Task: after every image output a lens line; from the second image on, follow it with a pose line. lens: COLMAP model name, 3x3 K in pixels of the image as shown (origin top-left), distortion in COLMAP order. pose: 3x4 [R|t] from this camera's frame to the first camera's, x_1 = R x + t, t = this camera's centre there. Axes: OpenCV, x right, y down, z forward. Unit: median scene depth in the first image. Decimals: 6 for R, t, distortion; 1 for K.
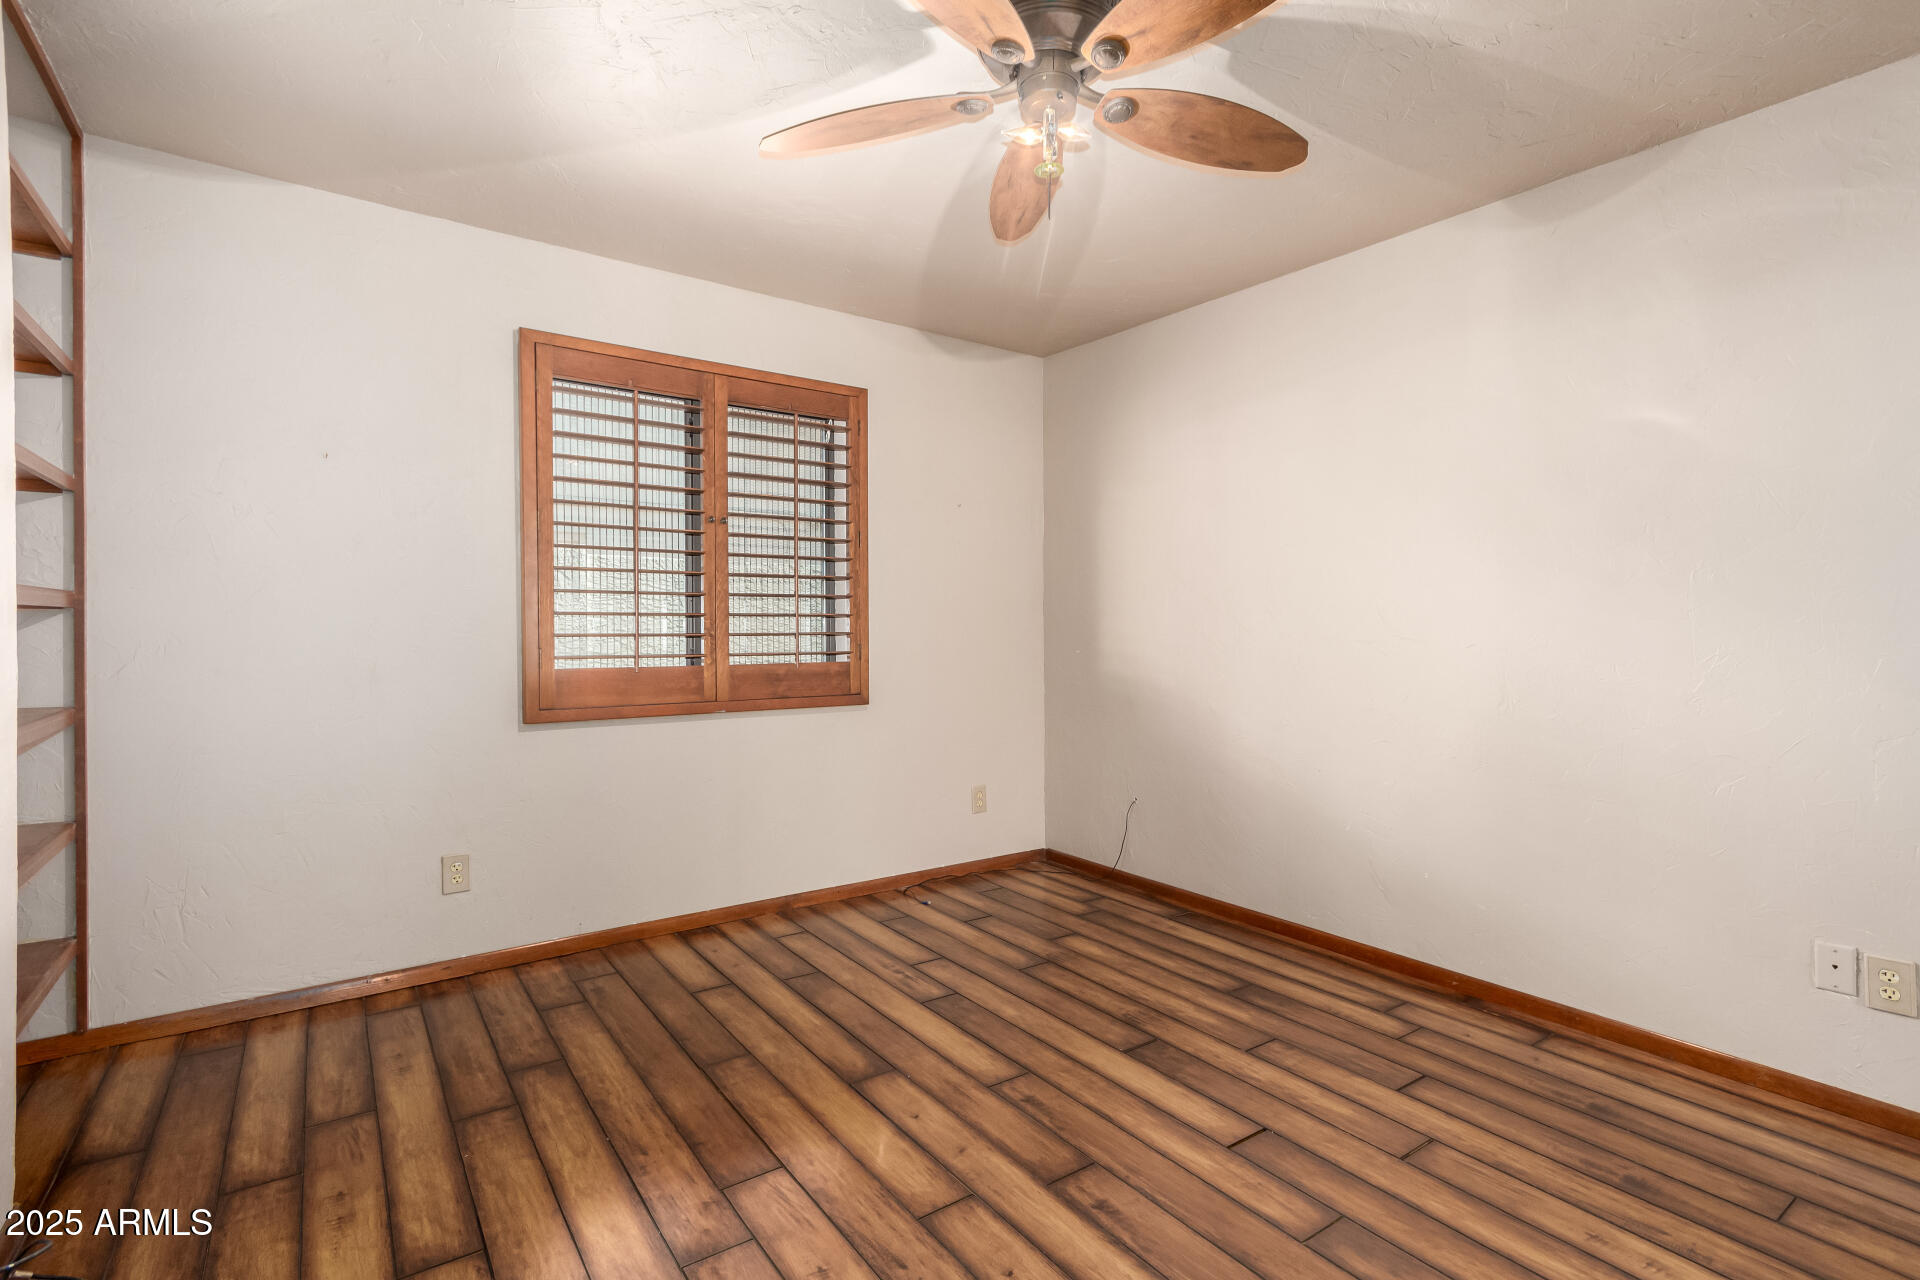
lens RADIAL K [[898.5, 0, 957.3], [0, 898.5, 645.1], [0, 0, 1]] dist [0.014997, -0.000625]
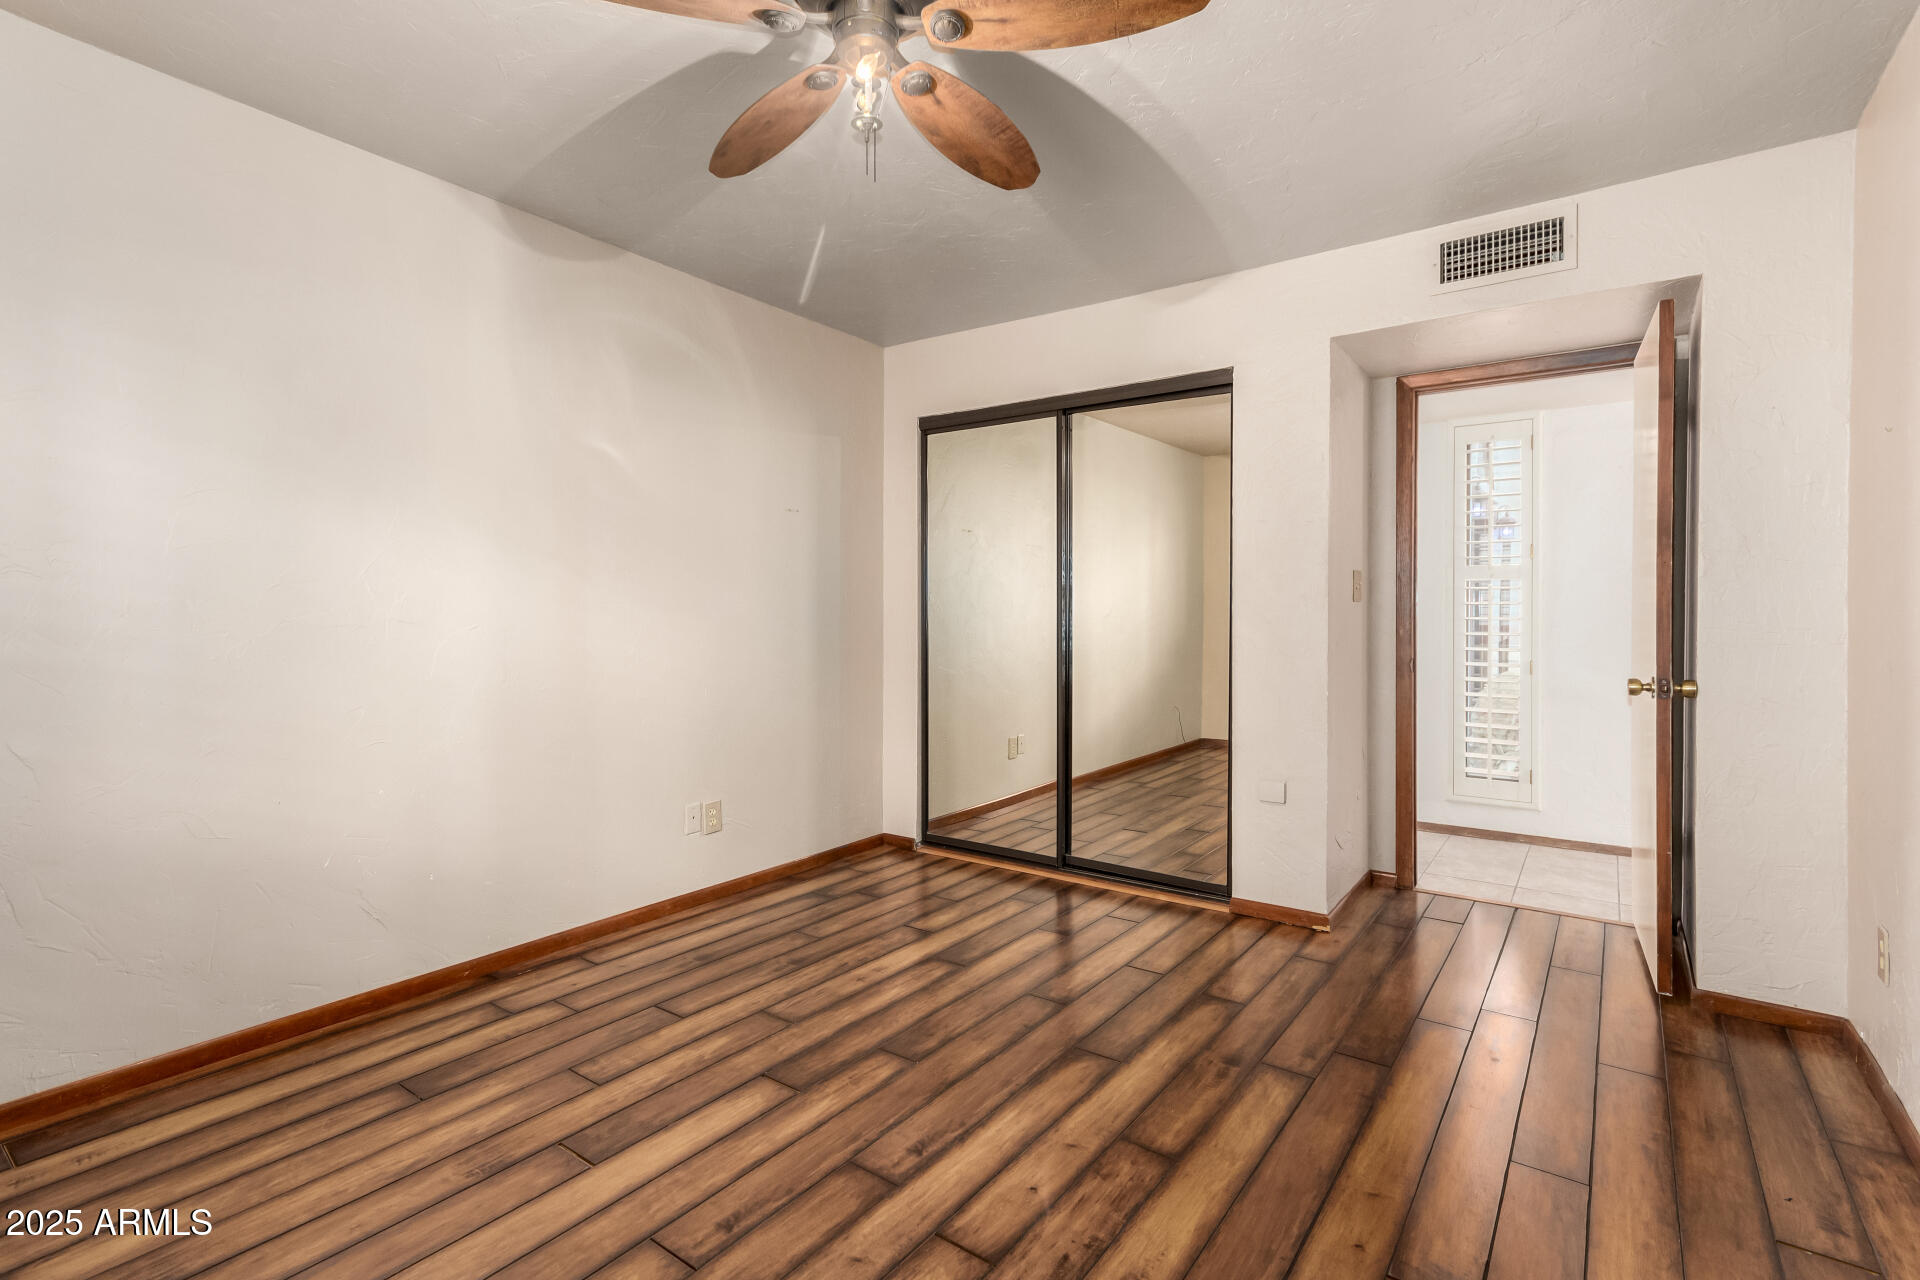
lens RADIAL K [[898.5, 0, 957.4], [0, 898.5, 619.7], [0, 0, 1]] dist [0.014997, -0.000625]
pose [[-0.314275, -0.011372, 0.949264, -0.655101], [0.013902, 0.999766, 0.016579, -0.020107], [-0.949230, 0.018407, -0.314043, 0.967267]]
